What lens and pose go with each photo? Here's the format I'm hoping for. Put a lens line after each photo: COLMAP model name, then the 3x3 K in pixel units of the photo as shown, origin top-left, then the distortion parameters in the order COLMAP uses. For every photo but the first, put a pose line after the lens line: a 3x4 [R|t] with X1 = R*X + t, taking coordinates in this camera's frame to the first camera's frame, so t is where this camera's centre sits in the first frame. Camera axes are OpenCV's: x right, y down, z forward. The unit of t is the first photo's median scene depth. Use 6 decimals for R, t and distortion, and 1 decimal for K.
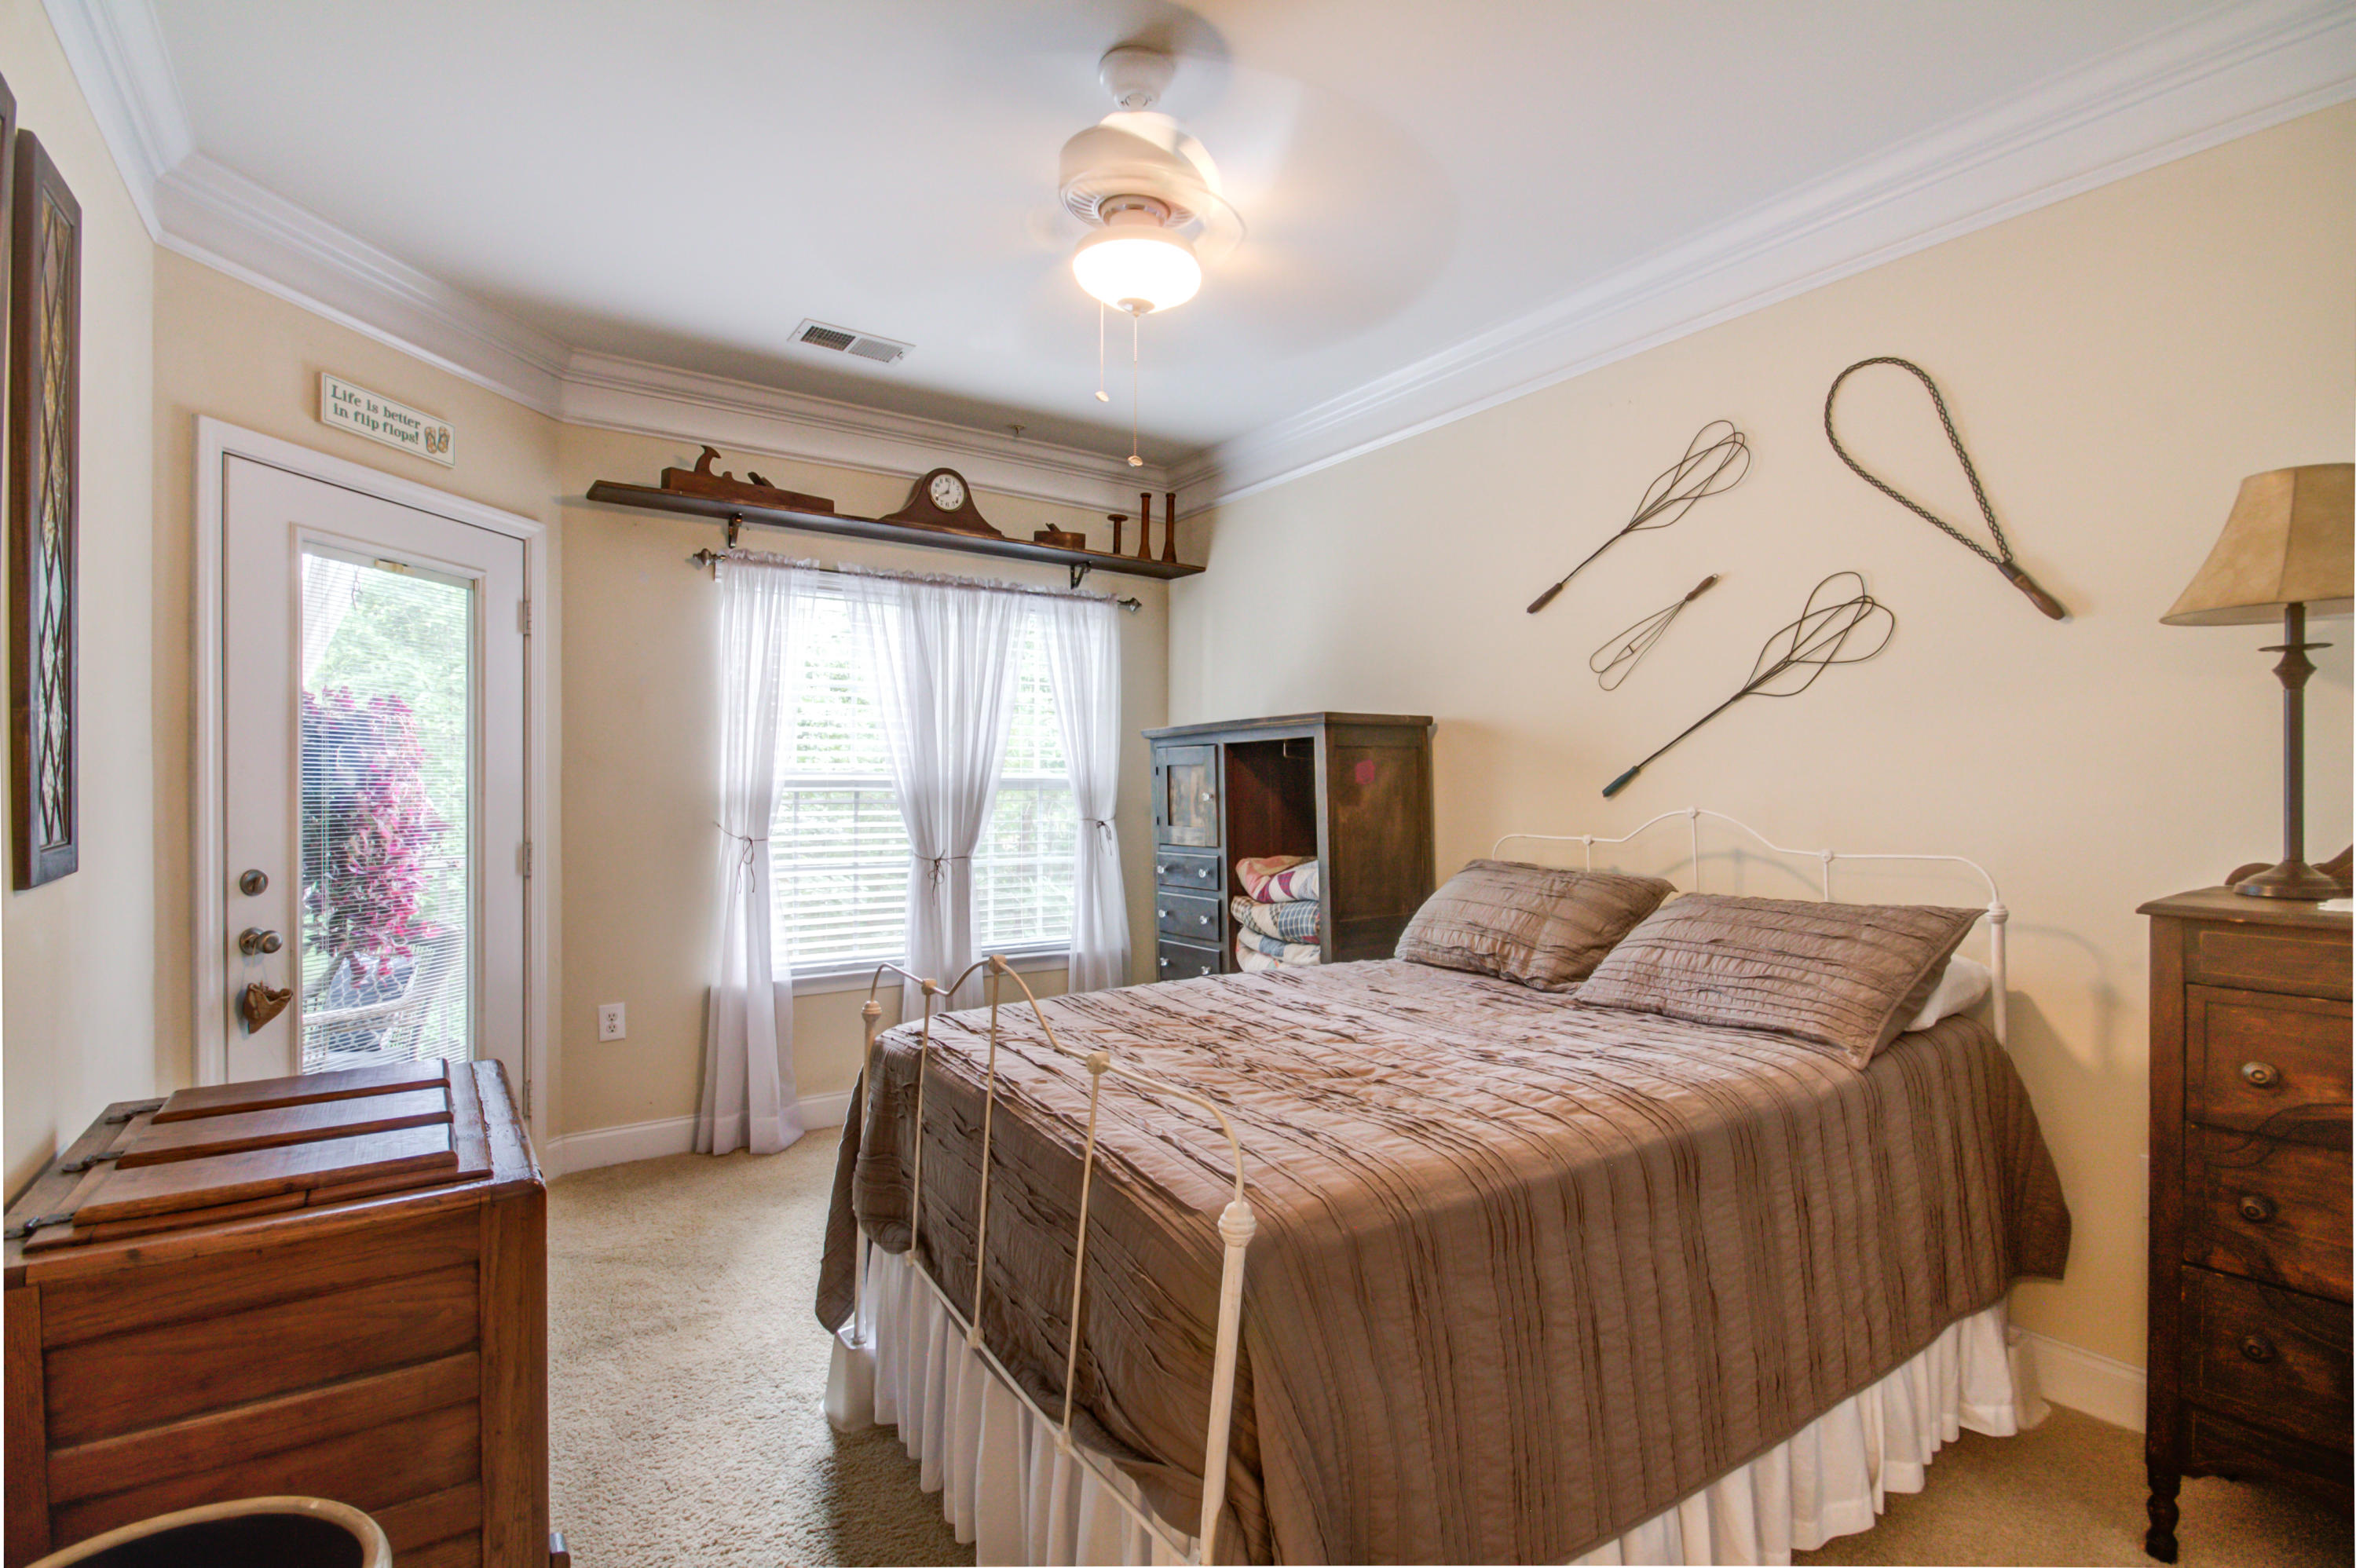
lens RADIAL K [[1129.8, 0, 1181.2], [0, 1129.8, 785.9], [0, 0, 1]] dist [0.017430, -0.002914]
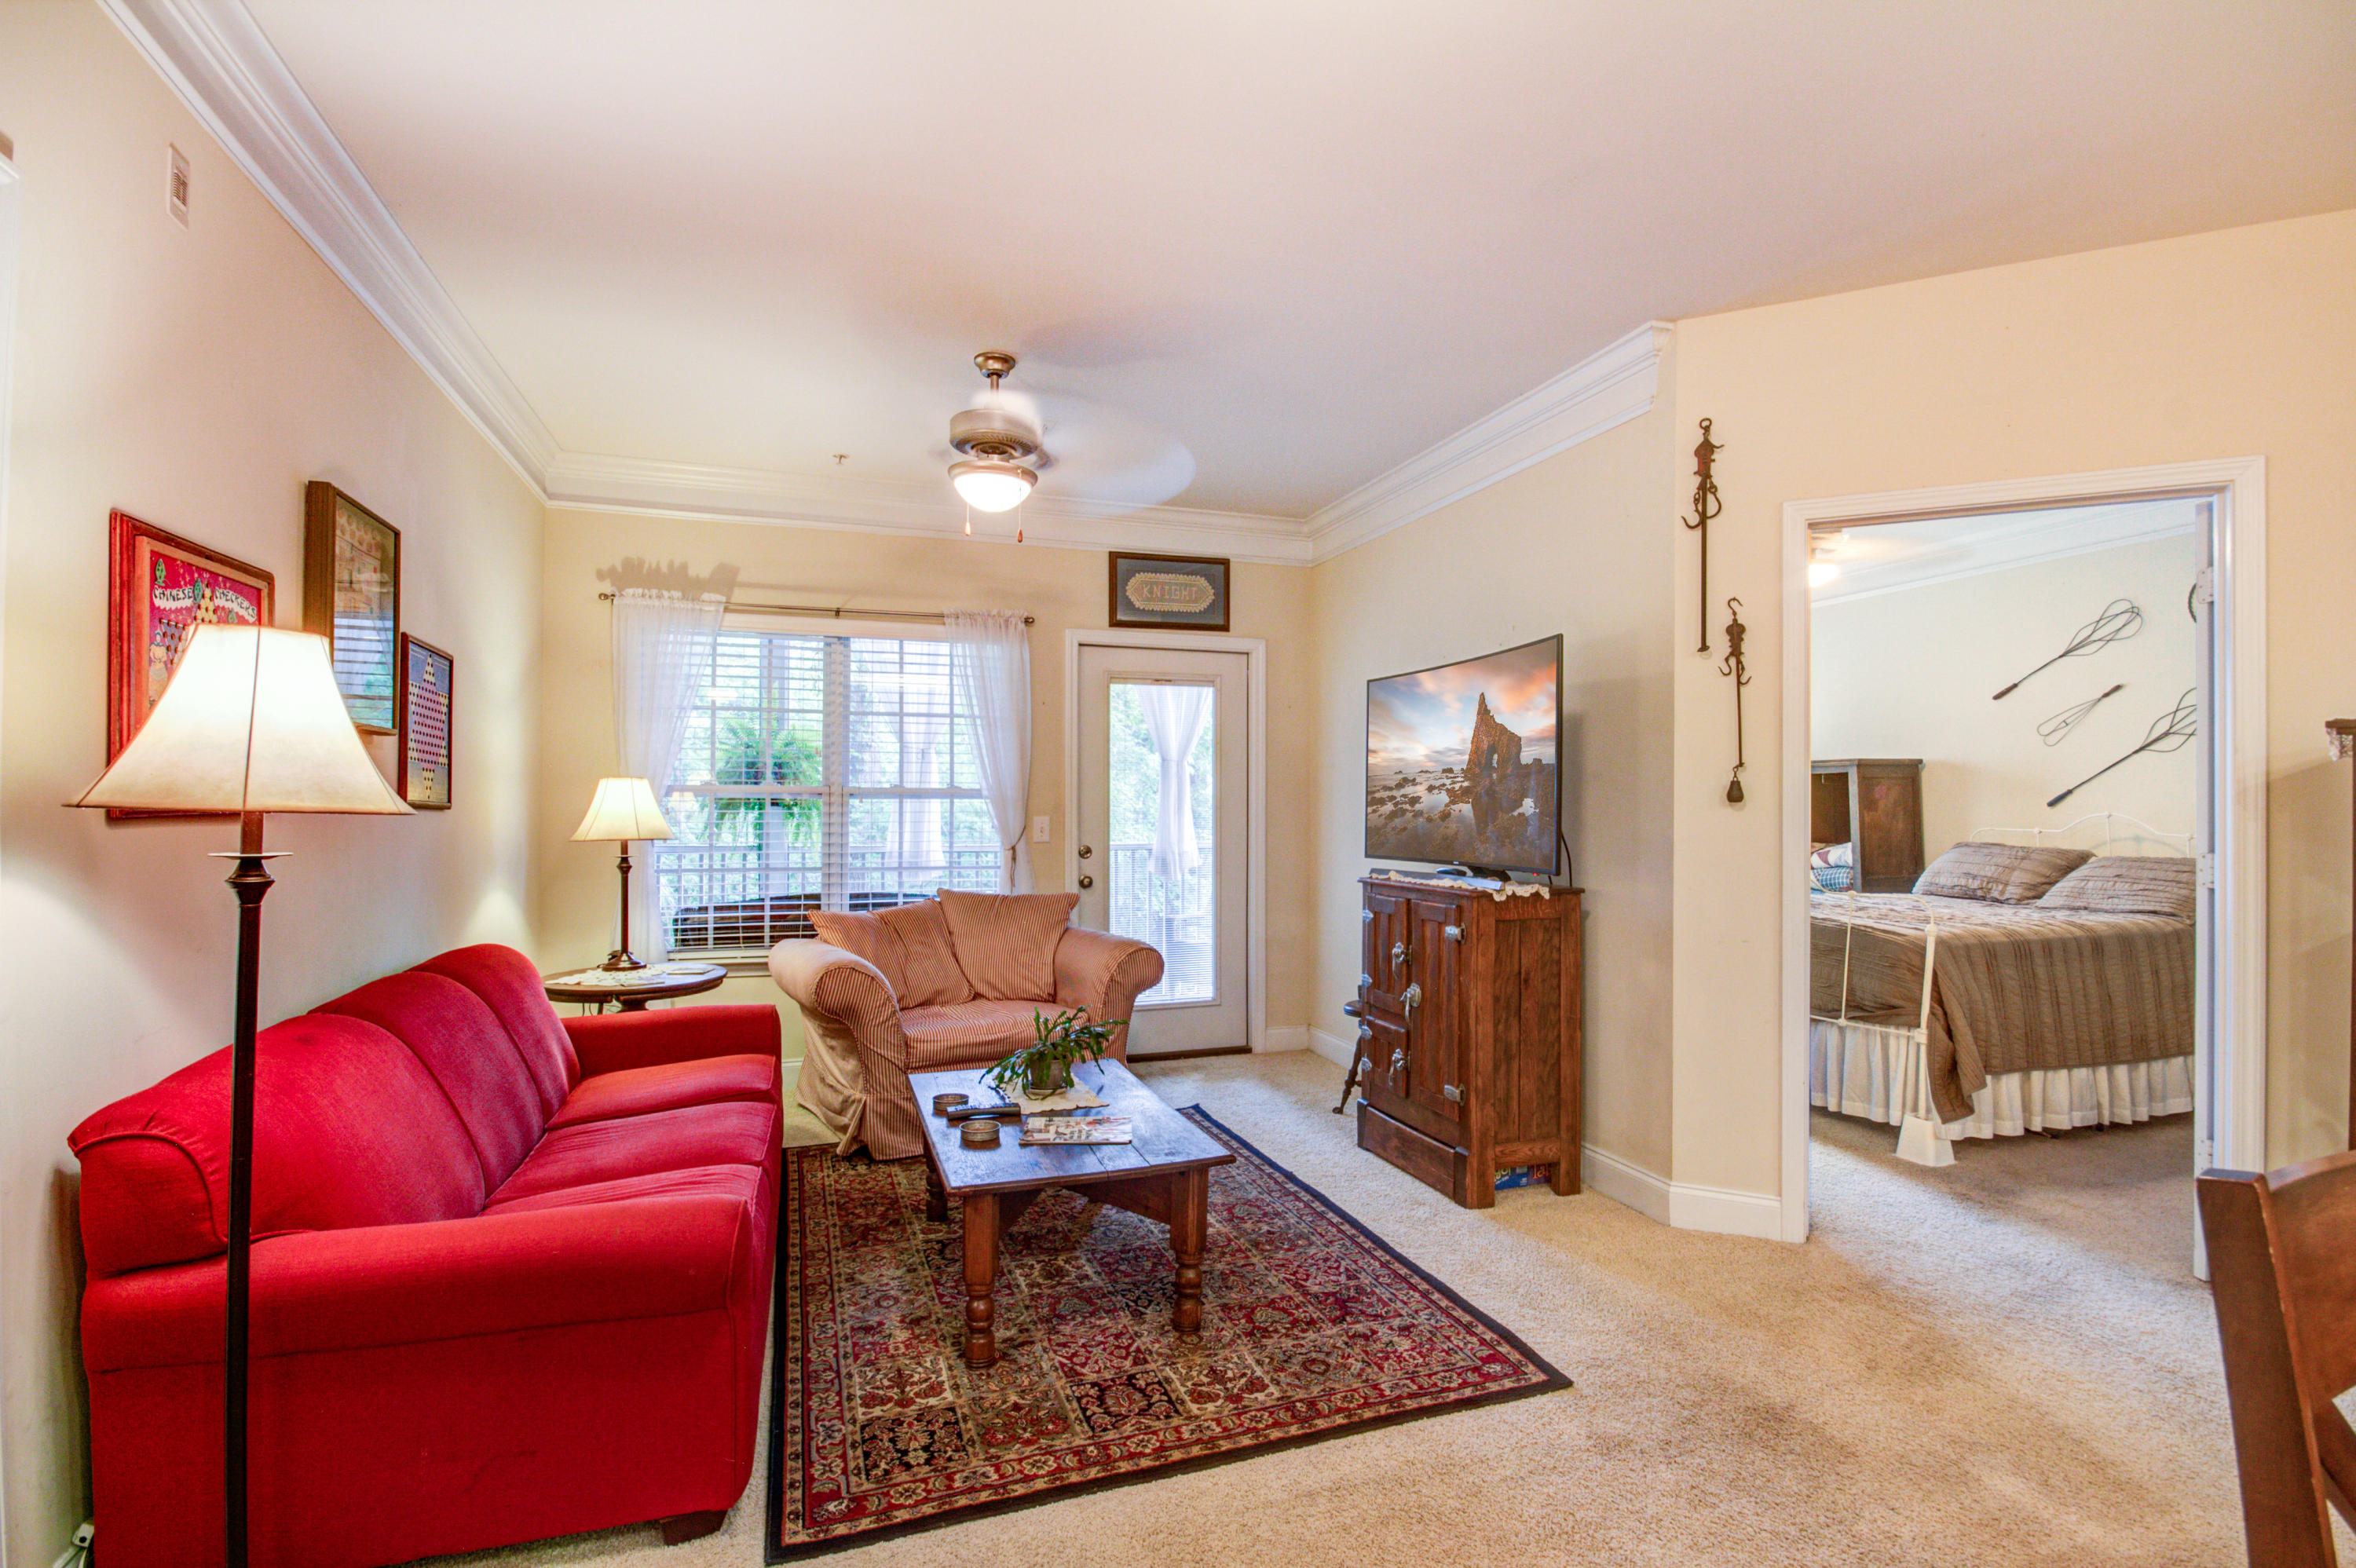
lens RADIAL K [[1129.8, 0, 1160.3], [0, 1129.8, 789.5], [0, 0, 1]] dist [0.017430, -0.002914]
pose [[0.959440, -0.003933, -0.281886, -0.471438], [0.001508, 0.999960, -0.008817, -0.003334], [0.281909, 0.008034, 0.959407, -1.140506]]
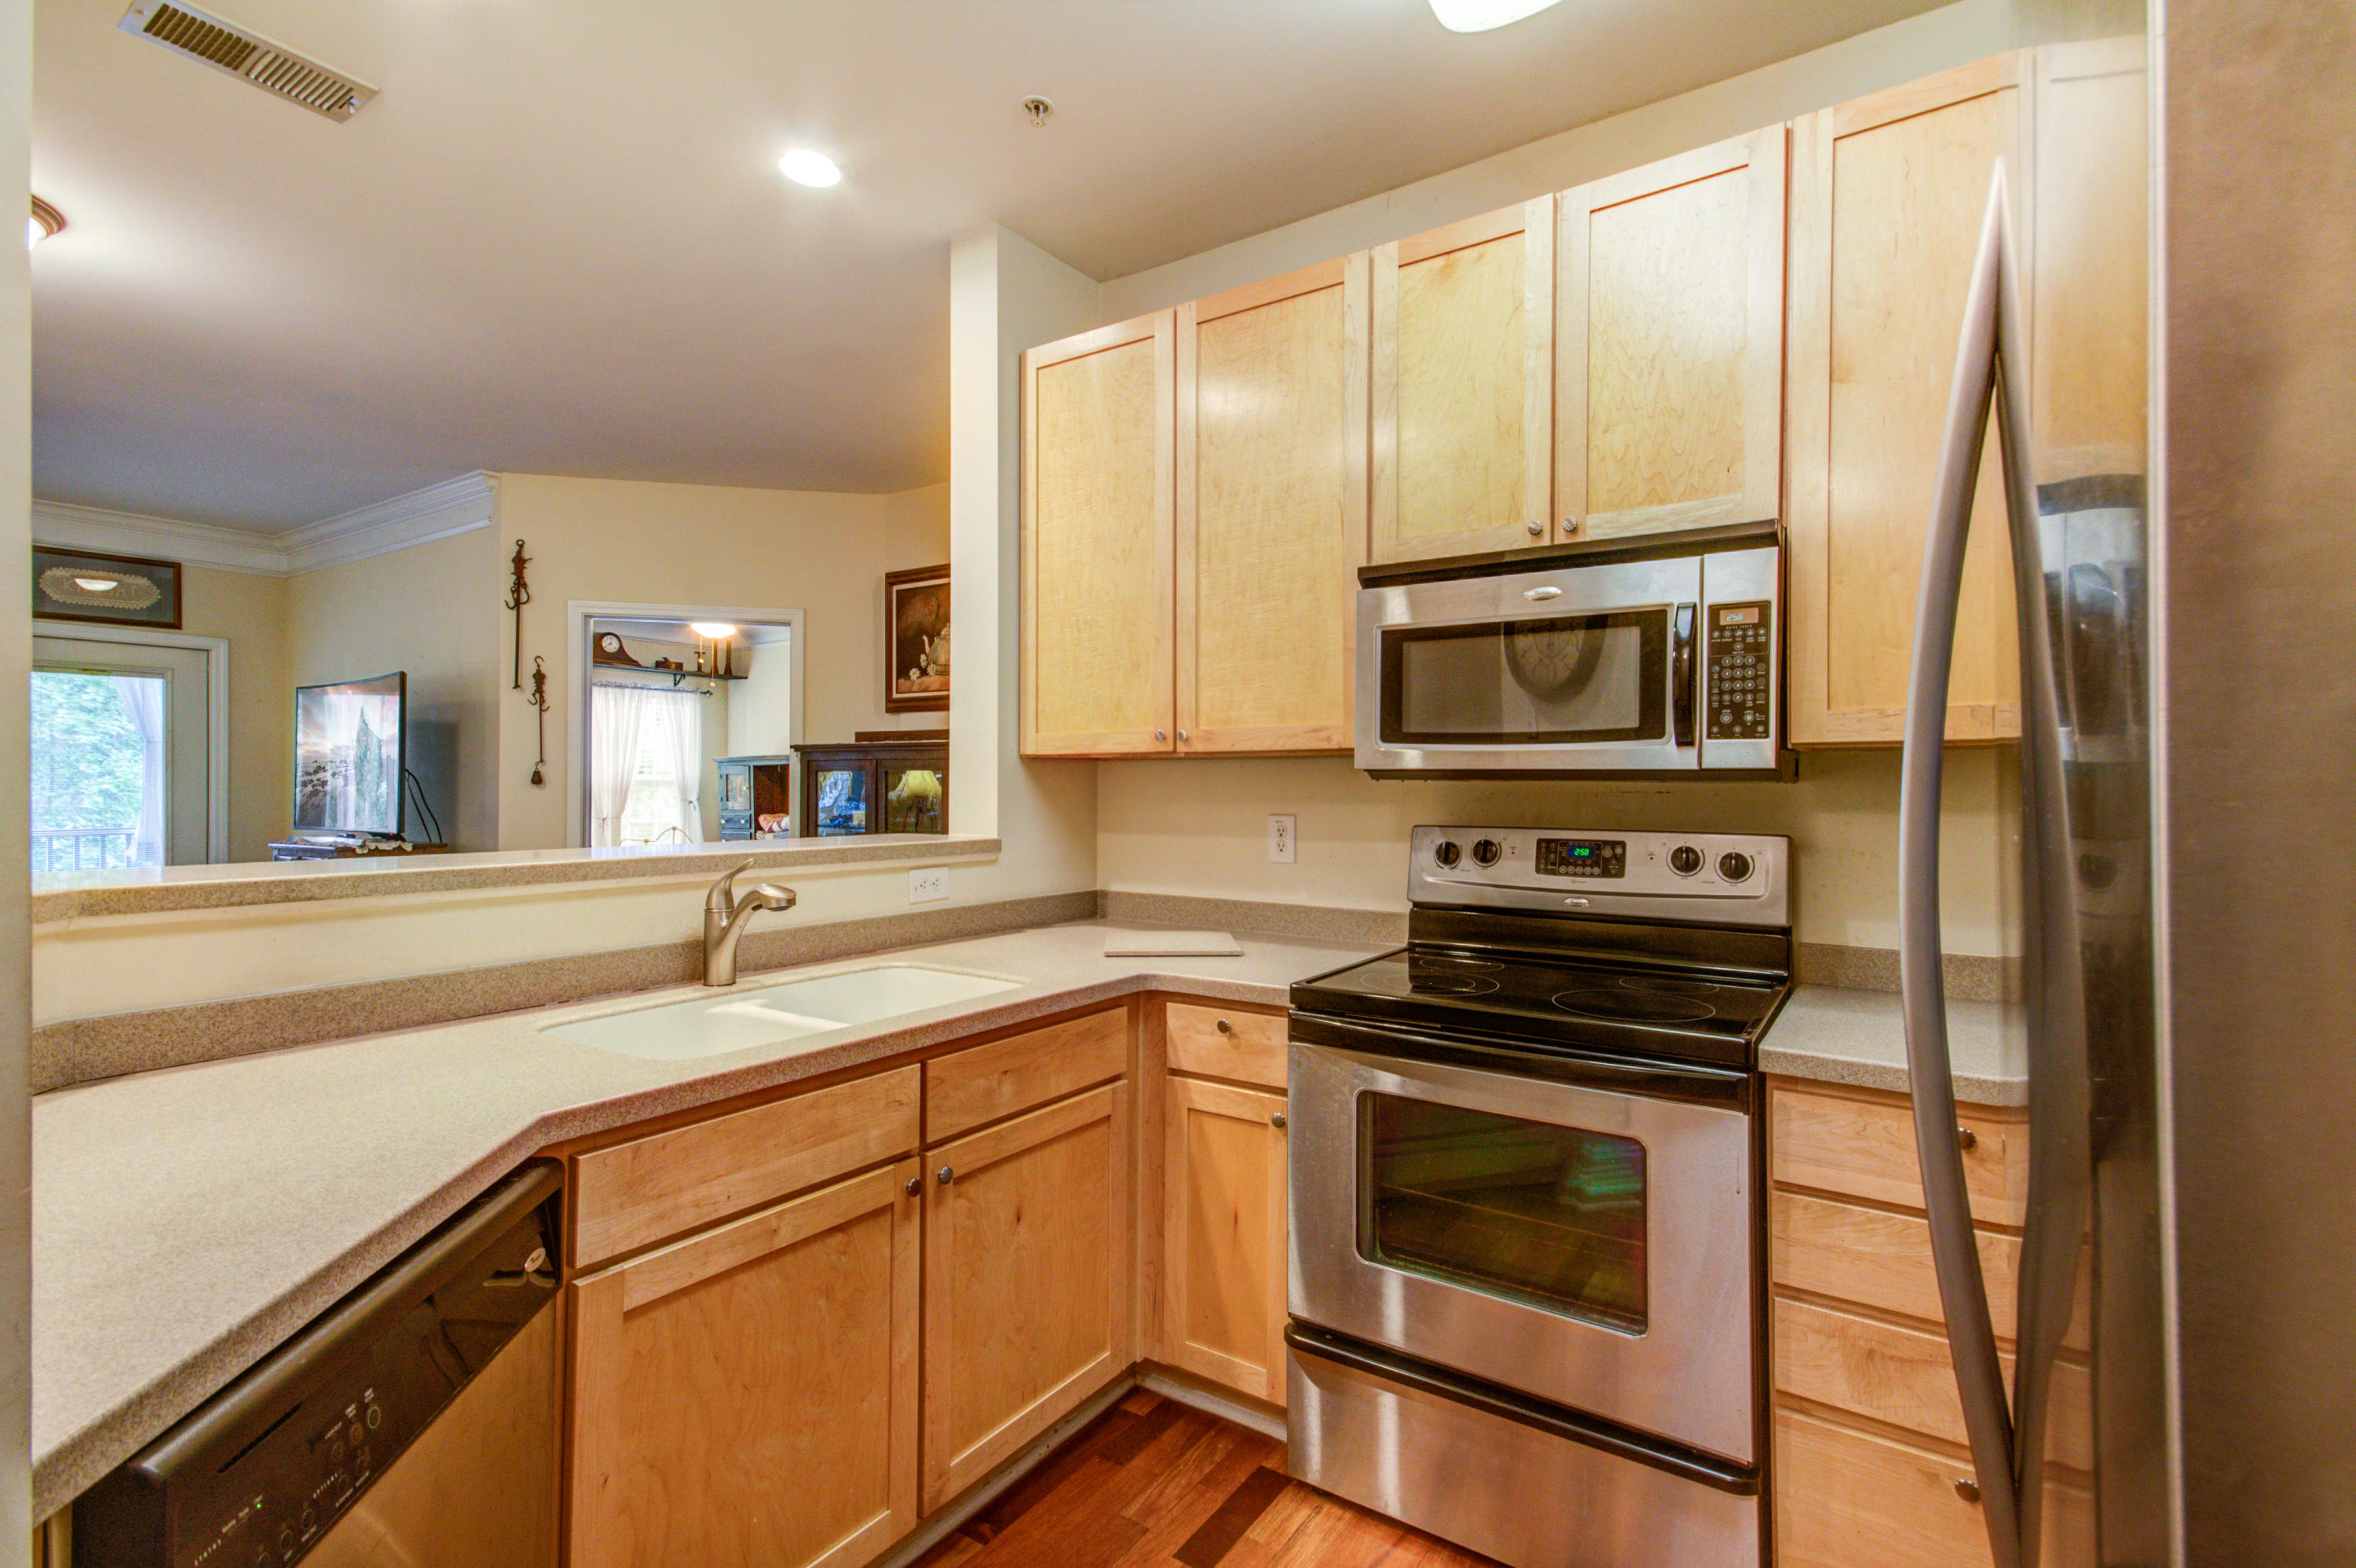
lens RADIAL K [[1129.8, 0, 1224.9], [0, 1129.8, 787.1], [0, 0, 1]] dist [0.017430, -0.002914]
pose [[0.923423, -0.000859, 0.383784, 0.051110], [-0.000667, 0.999992, 0.003843, -0.003357], [-0.383784, -0.003805, 0.923415, -1.944552]]
